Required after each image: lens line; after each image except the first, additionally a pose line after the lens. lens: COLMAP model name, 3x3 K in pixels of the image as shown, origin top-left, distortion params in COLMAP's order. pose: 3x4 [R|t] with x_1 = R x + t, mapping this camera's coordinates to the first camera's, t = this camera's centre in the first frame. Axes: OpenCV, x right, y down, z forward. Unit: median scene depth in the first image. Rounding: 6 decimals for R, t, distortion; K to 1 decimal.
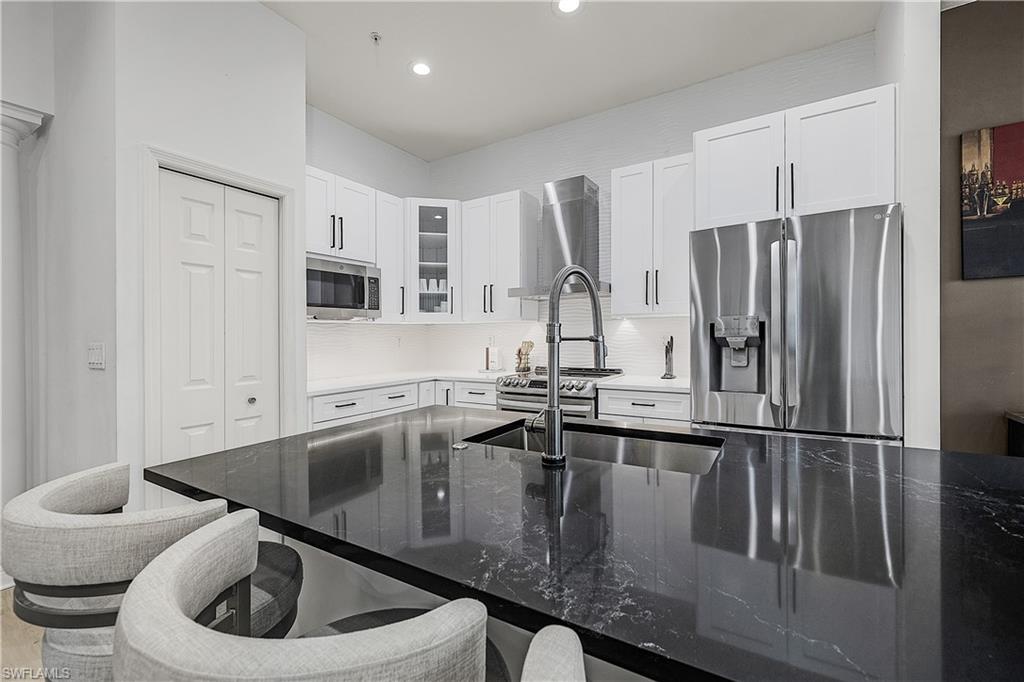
lens RADIAL K [[436.3, 0, 512.6], [0, 436.3, 337.5], [0, 0, 1]] dist [-0.004304, 0.001187]
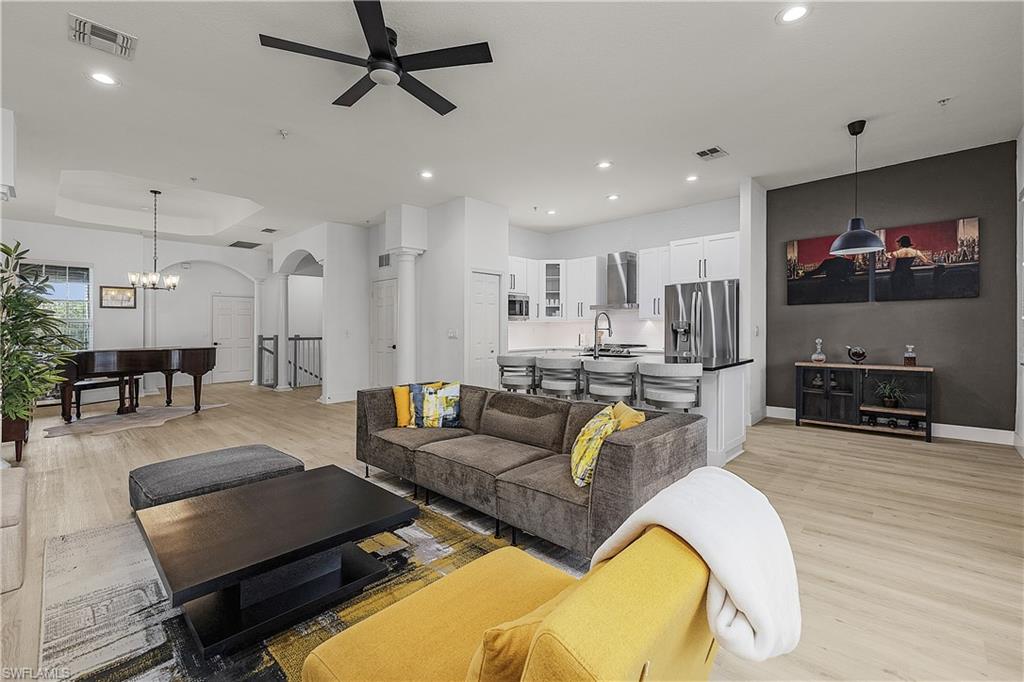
lens RADIAL K [[436.3, 0, 510.5], [0, 436.3, 335.4], [0, 0, 1]] dist [-0.004304, 0.001187]
pose [[0.978076, 0.008772, -0.208062, 0.054288], [-0.005713, 0.999867, 0.015300, 0.001584], [0.208169, -0.013776, 0.977996, -1.145727]]
